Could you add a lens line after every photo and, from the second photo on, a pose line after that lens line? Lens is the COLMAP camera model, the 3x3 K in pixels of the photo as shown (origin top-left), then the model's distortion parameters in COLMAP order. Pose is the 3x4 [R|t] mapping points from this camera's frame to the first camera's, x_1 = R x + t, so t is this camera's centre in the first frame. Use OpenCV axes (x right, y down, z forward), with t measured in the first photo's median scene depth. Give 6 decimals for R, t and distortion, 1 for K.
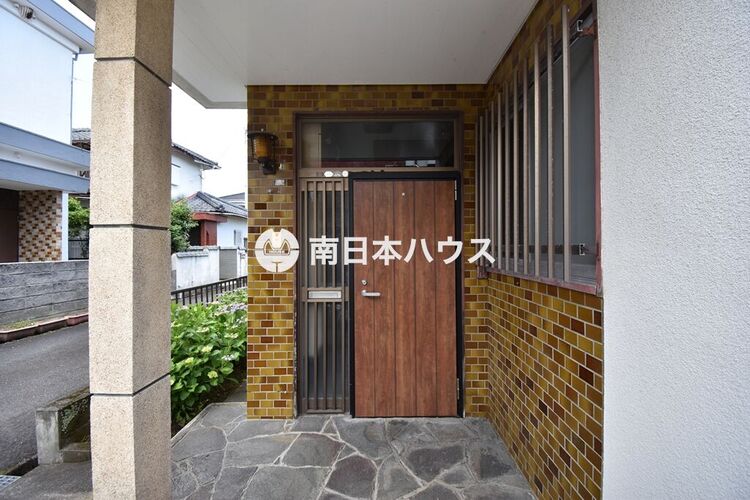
lens RADIAL K [[334.8, 0, 375.6], [0, 334.8, 244.2], [0, 0, 1]] dist [0.007850, -0.004951]
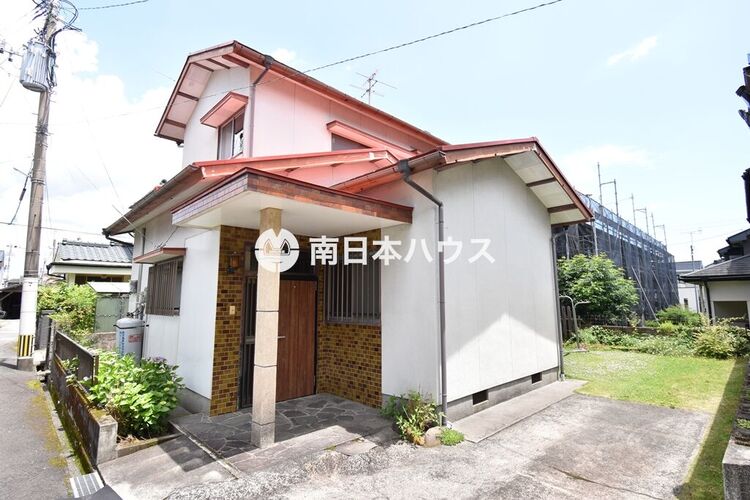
lens RADIAL K [[378.1, 0, 377.8], [0, 378.1, 253.0], [0, 0, 1]] dist [0.000165, -0.003301]
pose [[0.719120, 0.086179, 0.689522, -1.173709], [-0.002029, 0.992536, -0.121934, -0.073963], [-0.694883, 0.086286, 0.713927, -1.039973]]
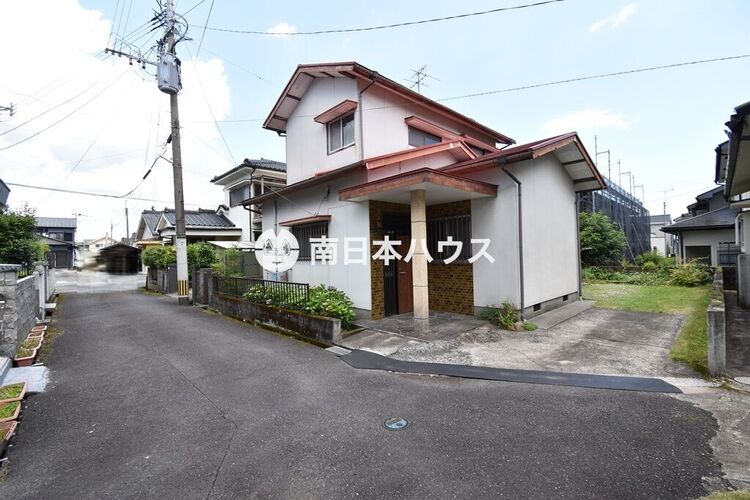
lens RADIAL K [[334.8, 0, 374.2], [0, 334.8, 250.3], [0, 0, 1]] dist [0.007850, -0.004951]
pose [[0.723423, -0.004397, 0.690391, -2.260405], [0.018395, 0.999747, -0.012908, -0.019232], [-0.690160, 0.022038, 0.723321, -1.005011]]
